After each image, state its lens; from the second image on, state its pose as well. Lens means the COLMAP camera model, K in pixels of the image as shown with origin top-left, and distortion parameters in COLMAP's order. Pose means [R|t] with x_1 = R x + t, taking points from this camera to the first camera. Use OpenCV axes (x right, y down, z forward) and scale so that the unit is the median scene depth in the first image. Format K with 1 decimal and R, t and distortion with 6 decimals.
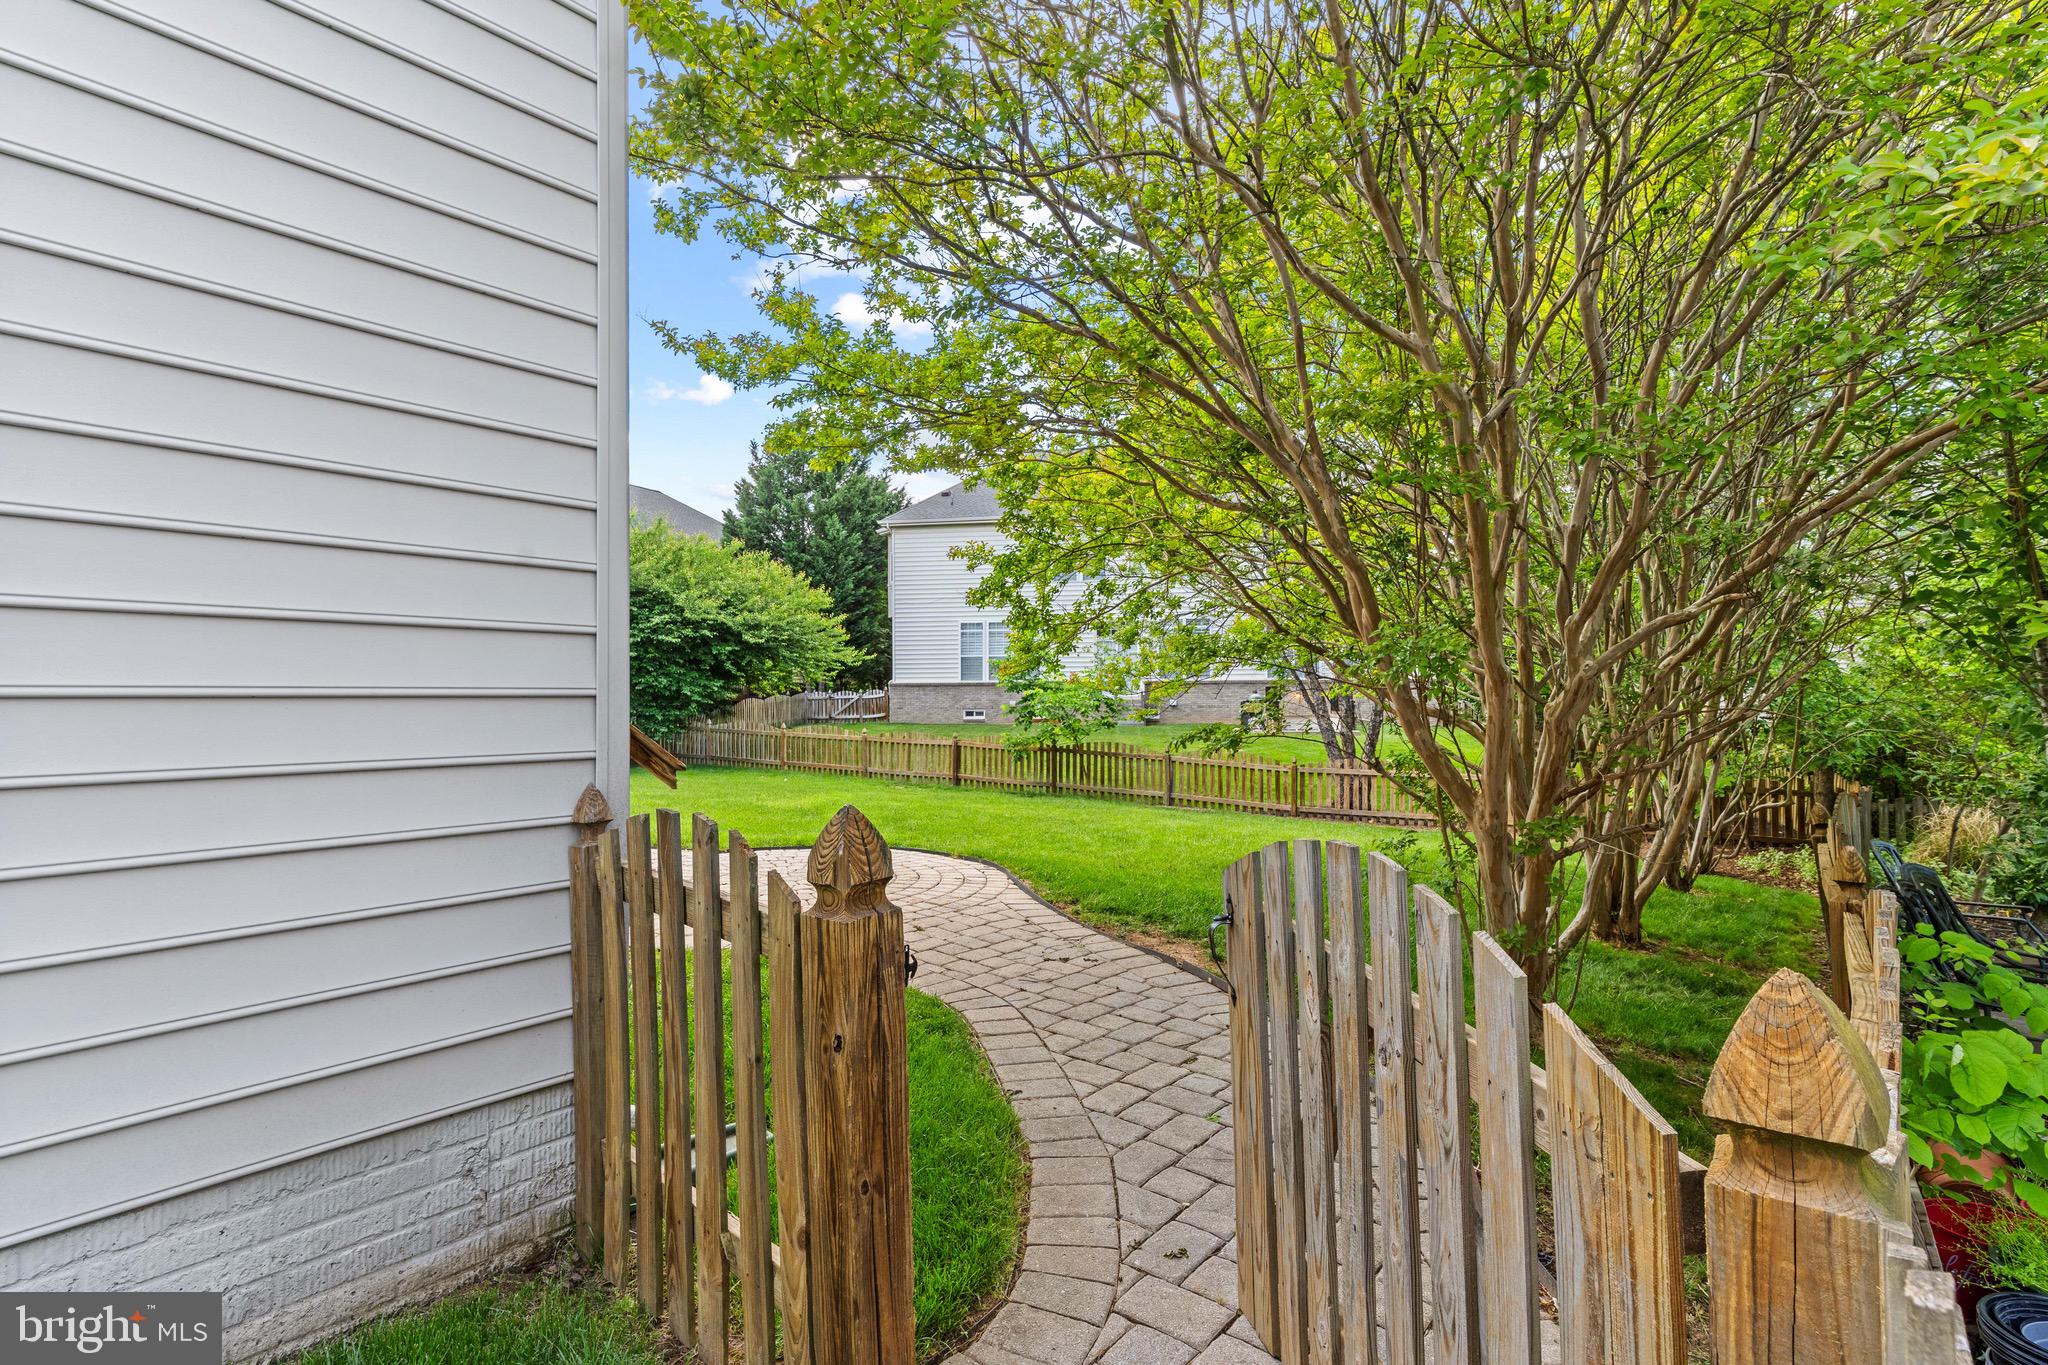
lens RADIAL K [[969.3, 0, 1023.0], [0, 969.3, 681.3], [0, 0, 1]] dist [0.004477, 0.000889]
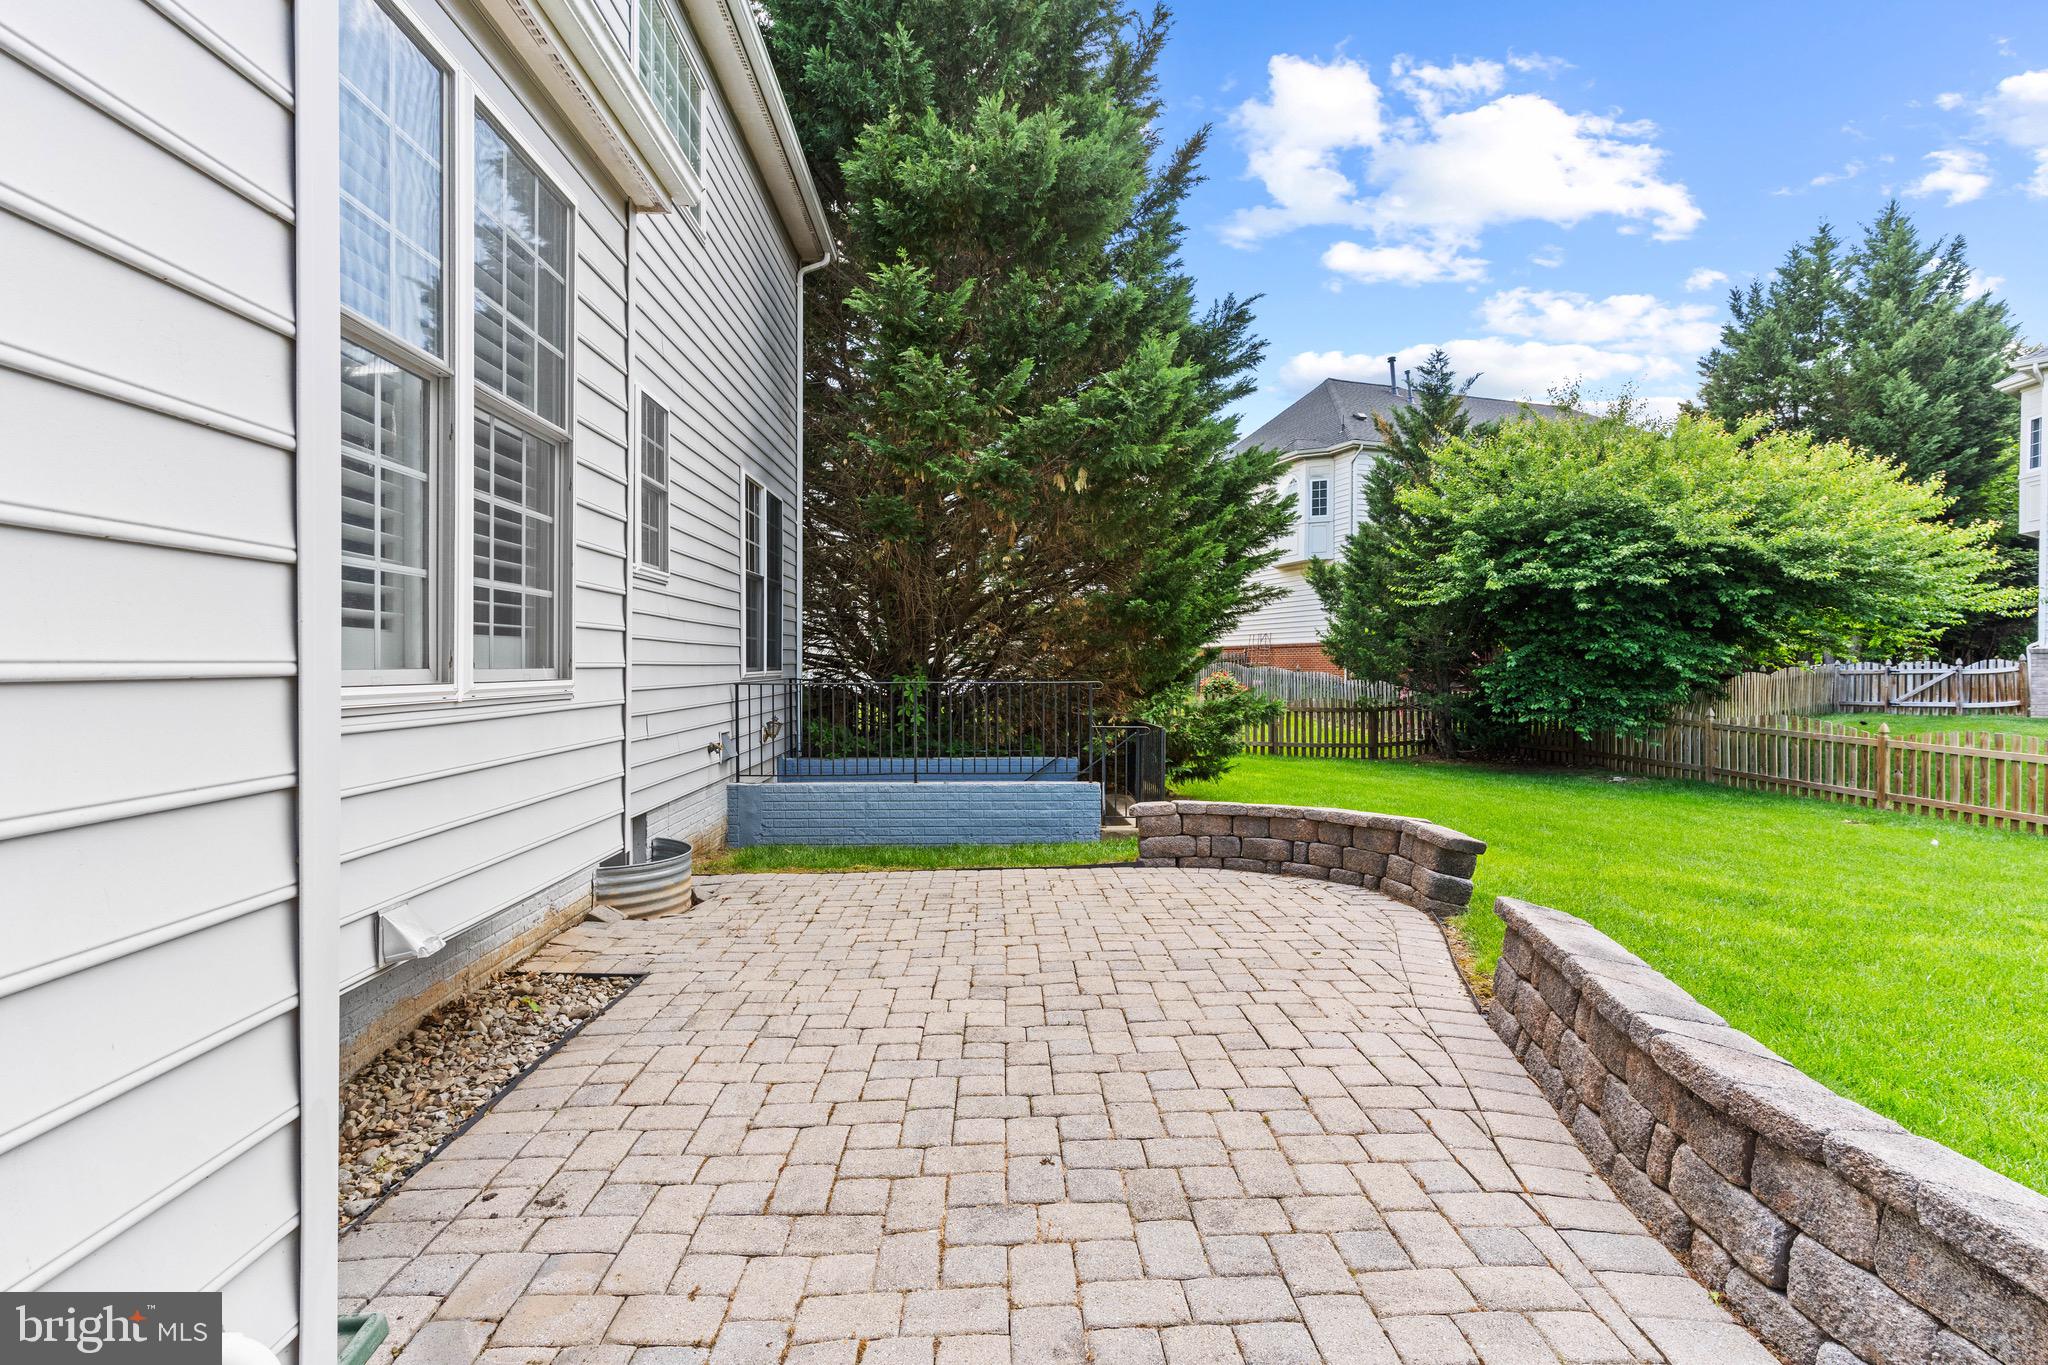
lens RADIAL K [[969.3, 0, 1023.1], [0, 969.3, 671.2], [0, 0, 1]] dist [0.004477, 0.000889]
pose [[0.672680, 0.015412, -0.739773, -0.161041], [0.004261, 0.999686, 0.024702, -0.001799], [0.739921, -0.019768, 0.672403, 0.262202]]
